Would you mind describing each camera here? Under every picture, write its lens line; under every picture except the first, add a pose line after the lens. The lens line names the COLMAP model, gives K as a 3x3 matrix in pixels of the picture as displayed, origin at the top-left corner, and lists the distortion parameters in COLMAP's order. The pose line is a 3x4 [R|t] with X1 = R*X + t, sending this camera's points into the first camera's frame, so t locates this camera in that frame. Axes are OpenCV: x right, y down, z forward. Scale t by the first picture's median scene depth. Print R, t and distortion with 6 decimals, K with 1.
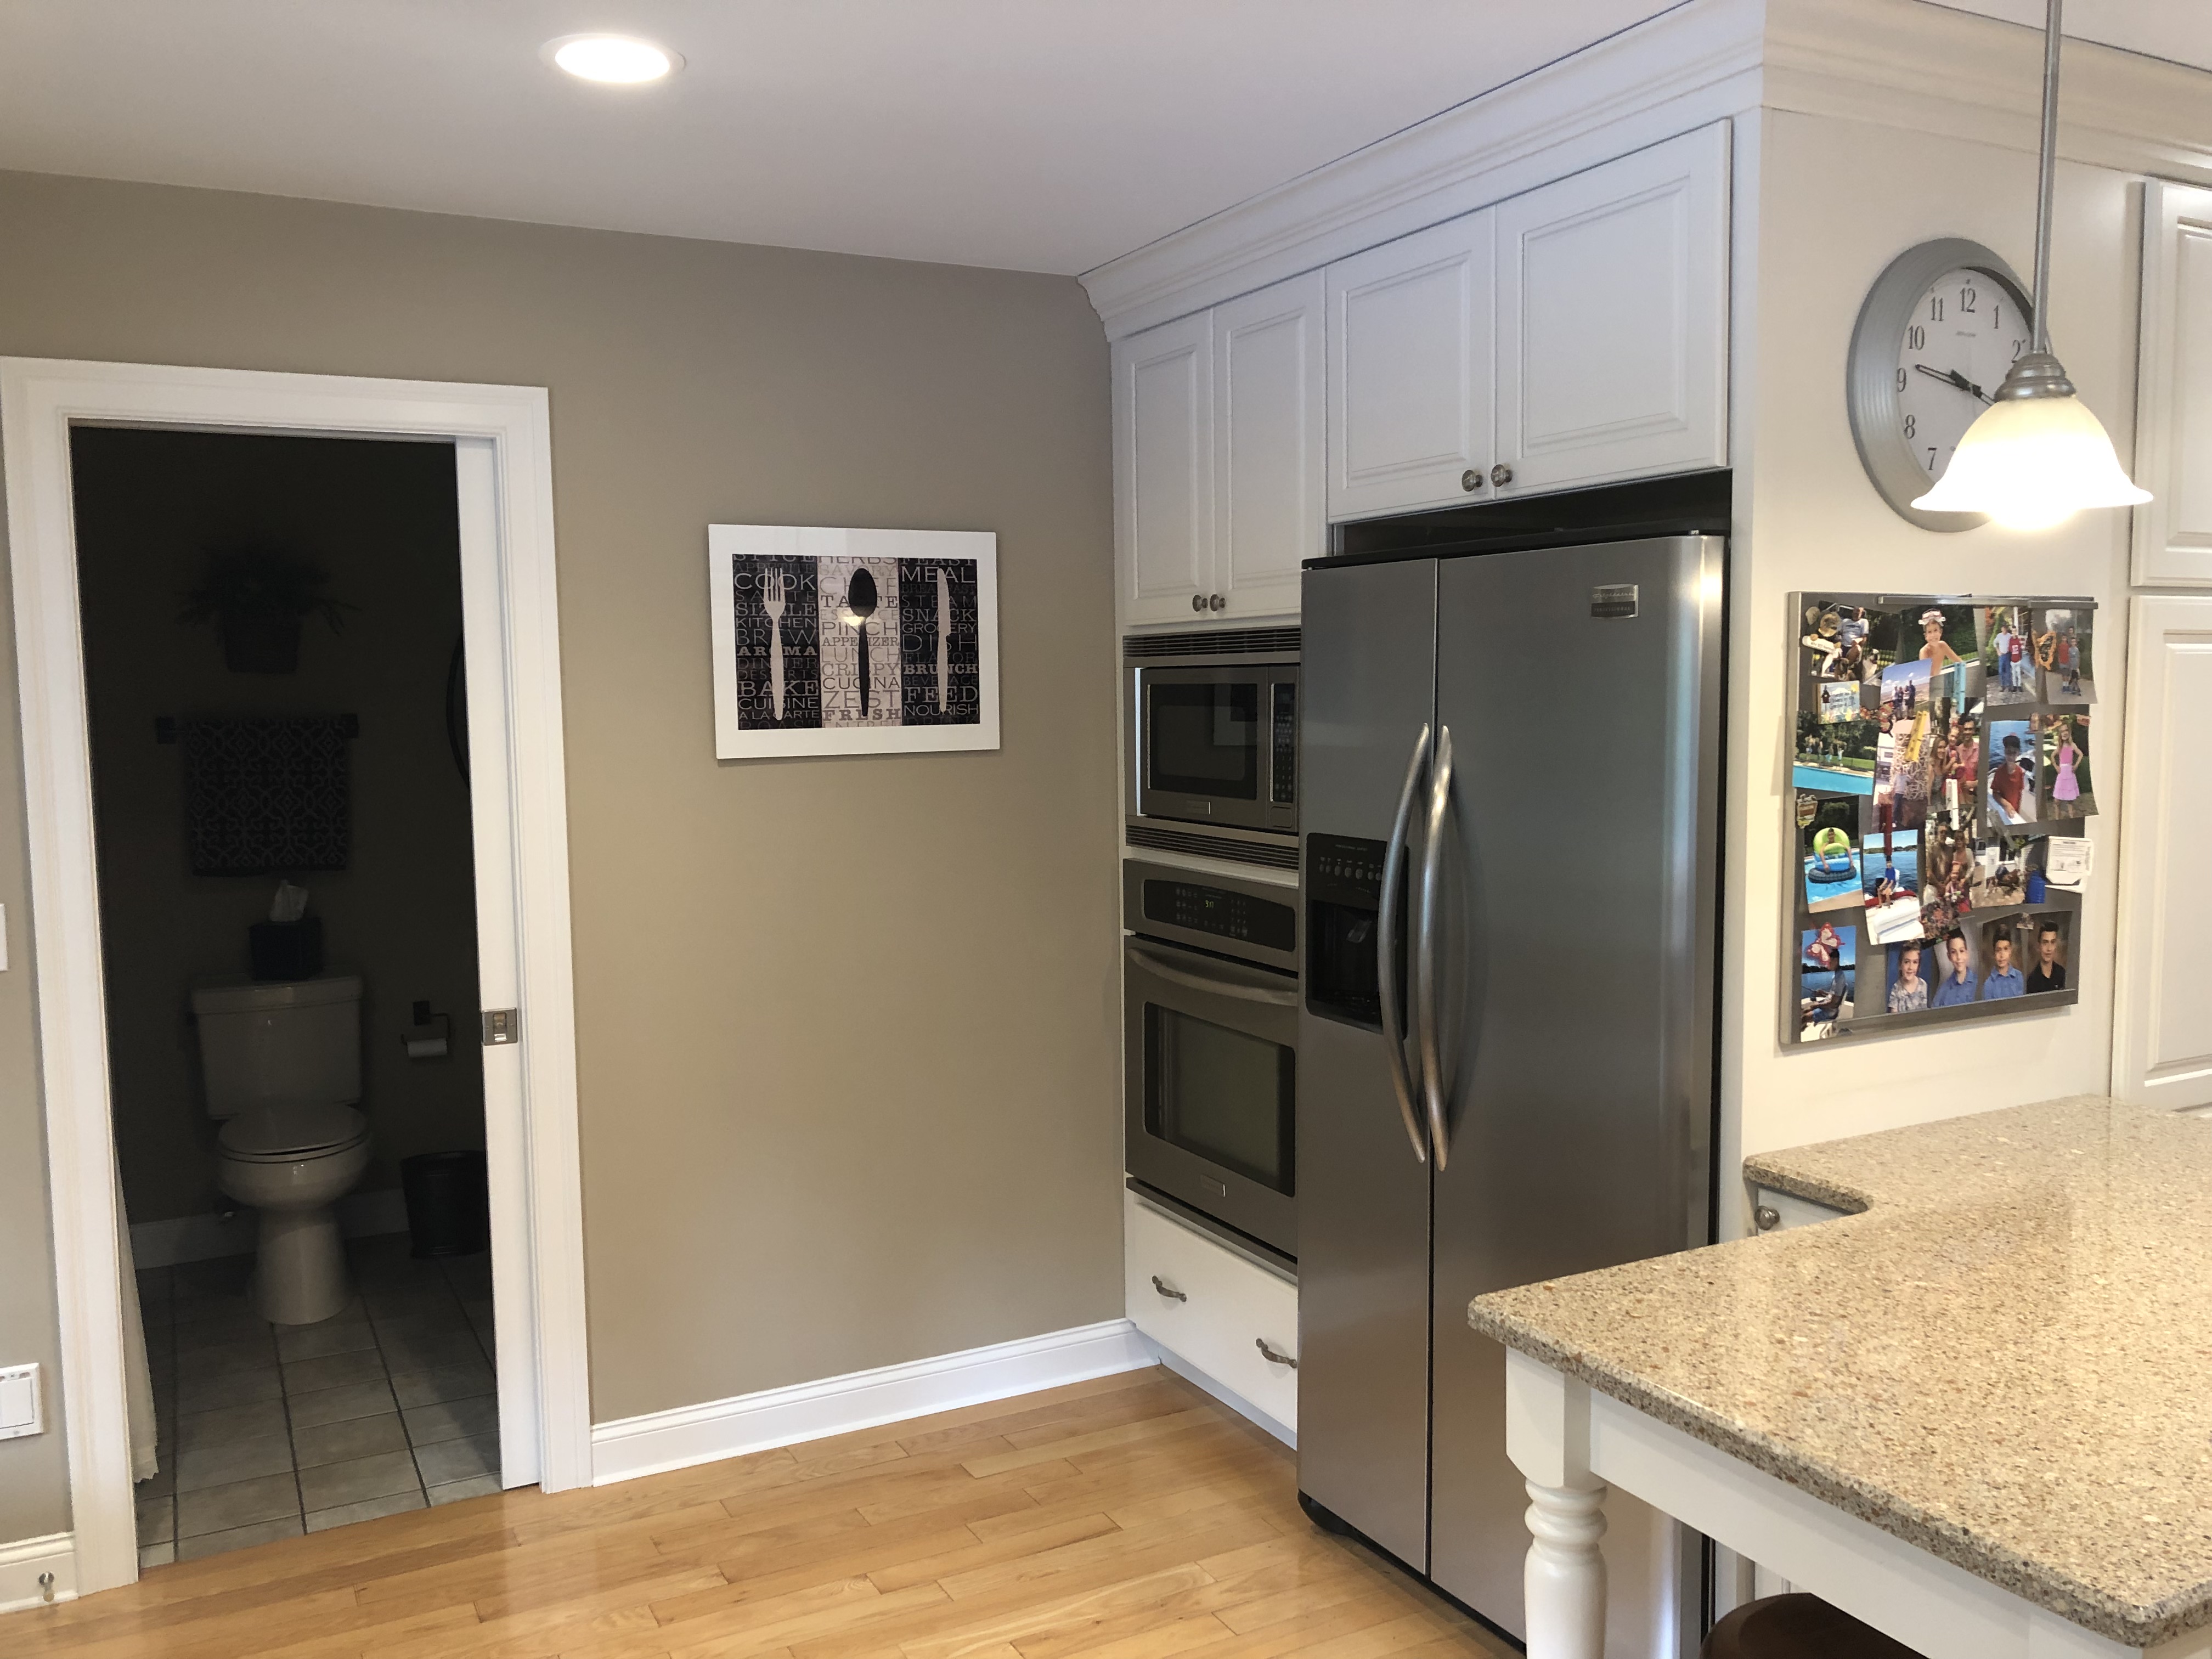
lens RADIAL K [[1782.6, 0, 1106.0], [0, 1782.6, 829.5], [0, 0, 1]] dist [0.112455, -0.210617]
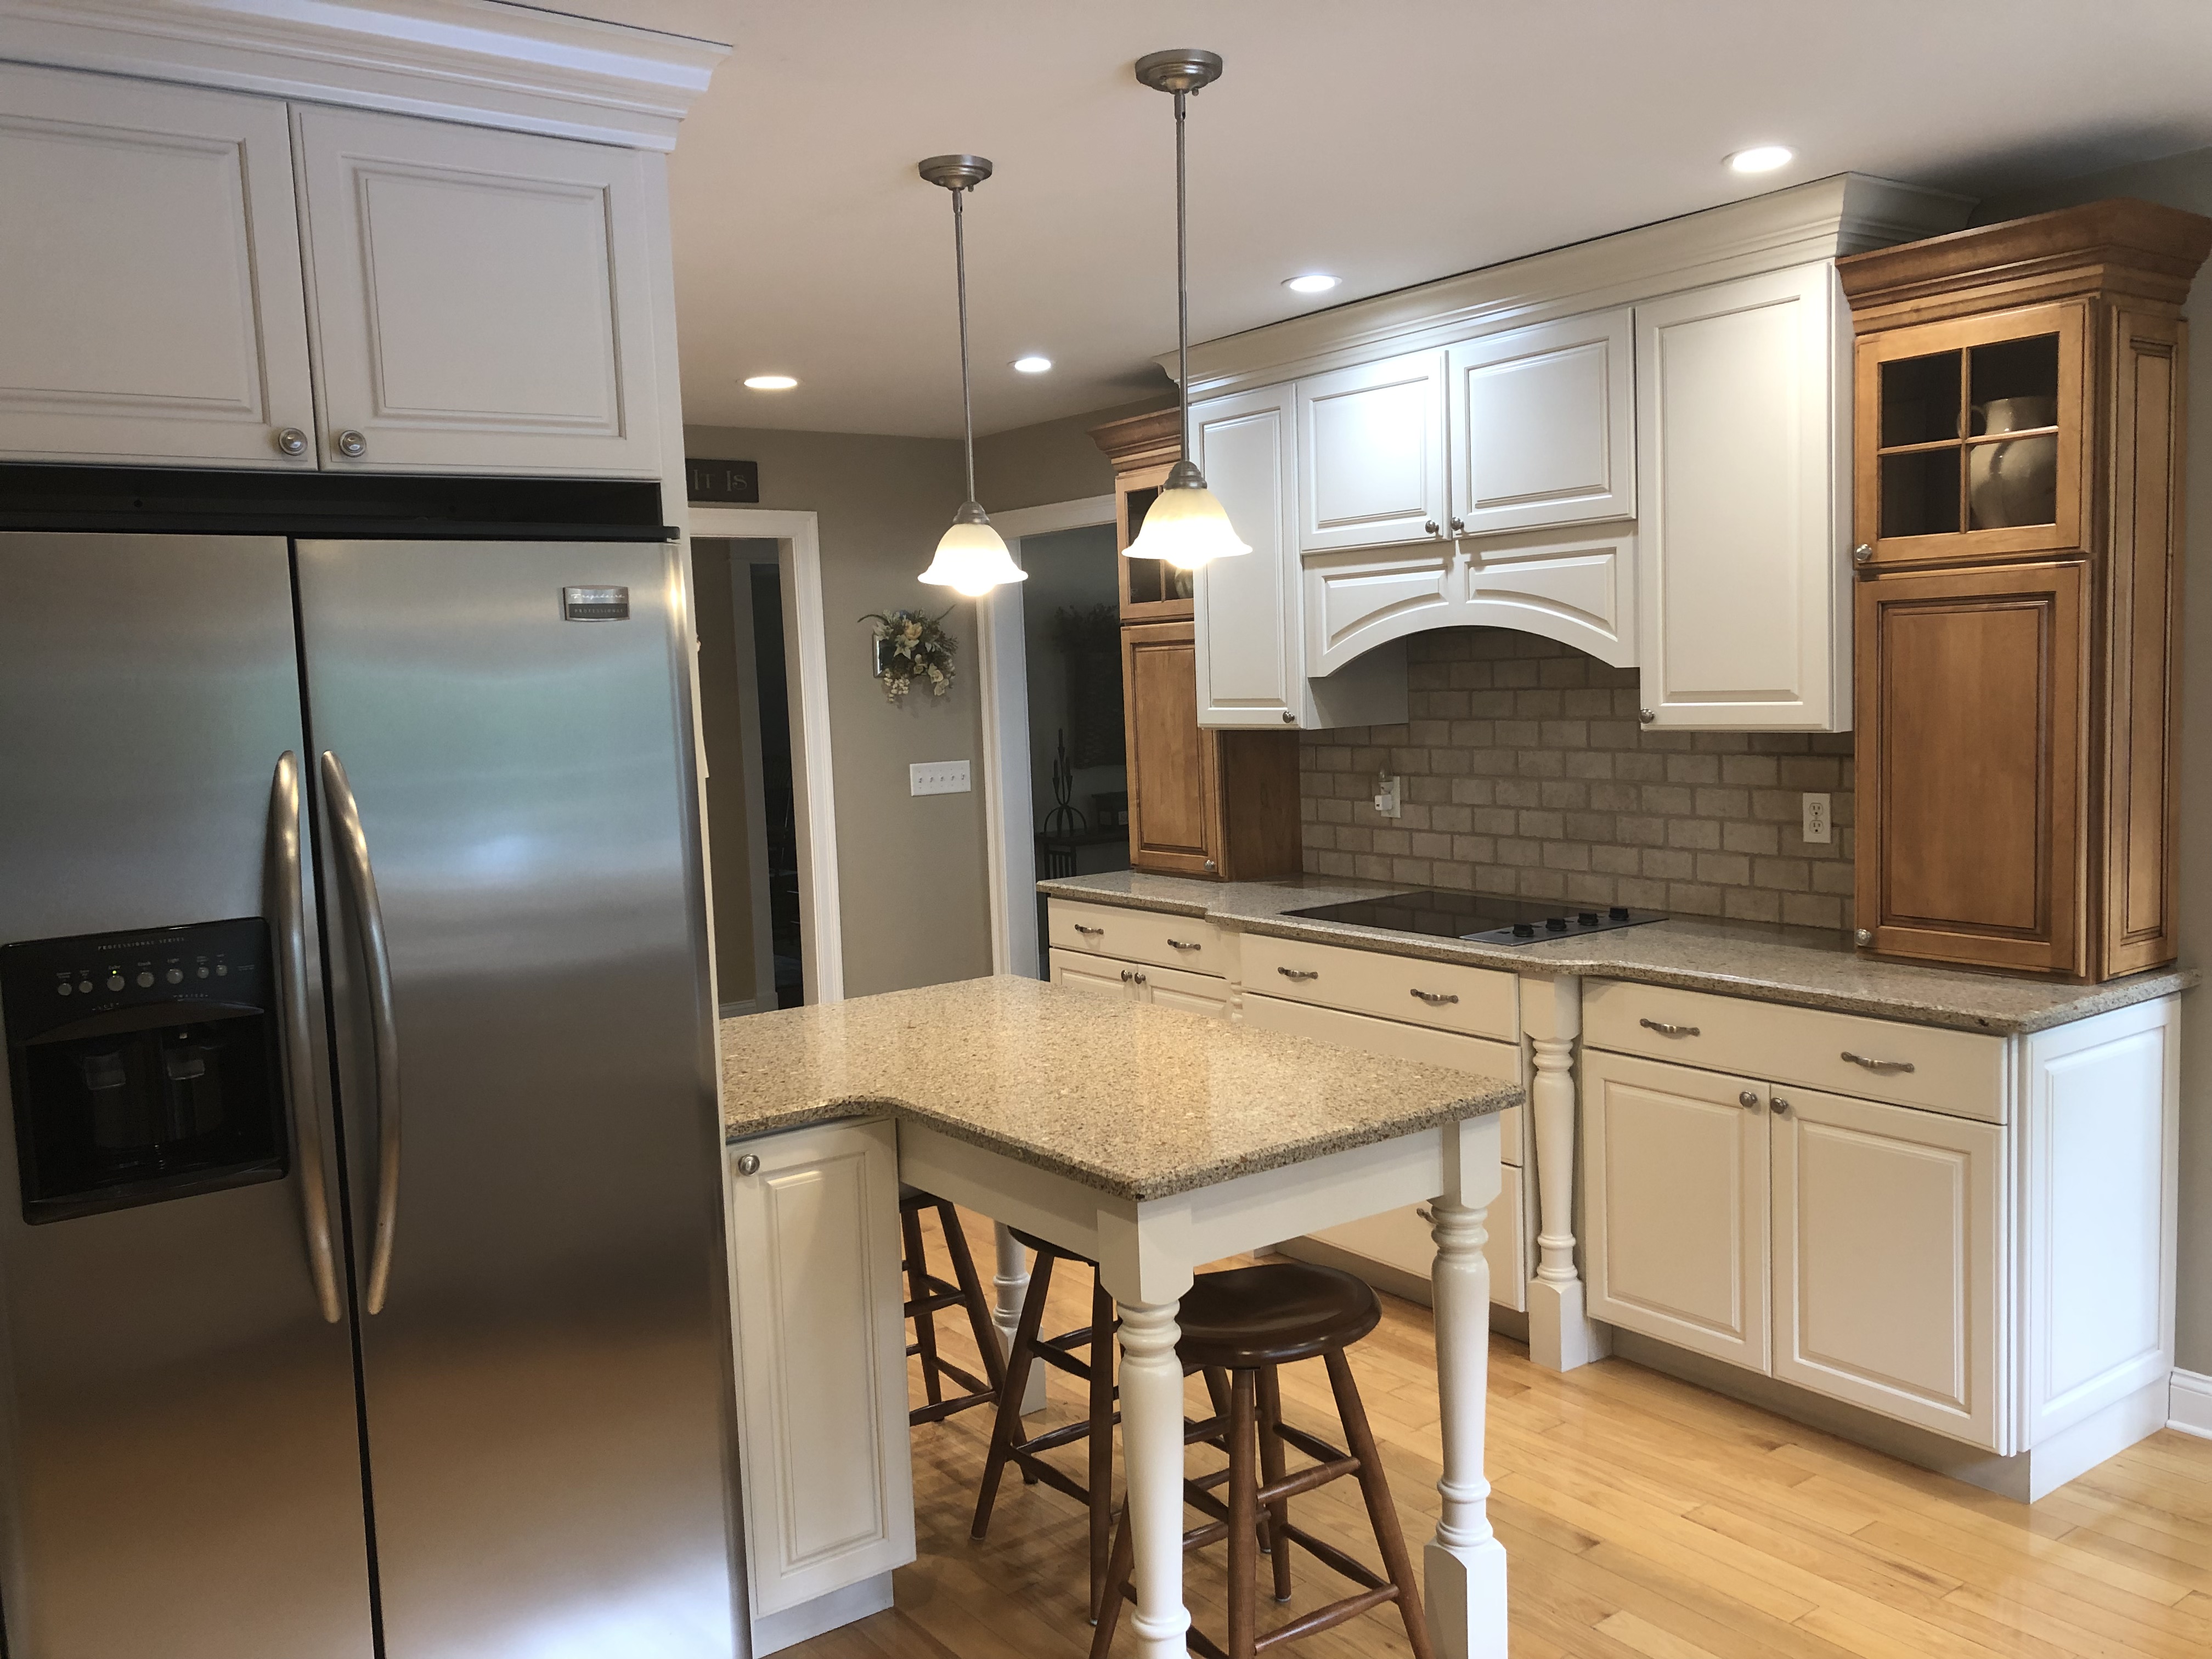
lens RADIAL K [[1782.6, 0, 1106.0], [0, 1782.6, 829.5], [0, 0, 1]] dist [0.112455, -0.210617]
pose [[-0.124905, -0.079304, 0.988994, -0.665254], [0.125883, 0.987478, 0.095080, -0.058629], [-0.984151, 0.136374, -0.113358, 0.787951]]
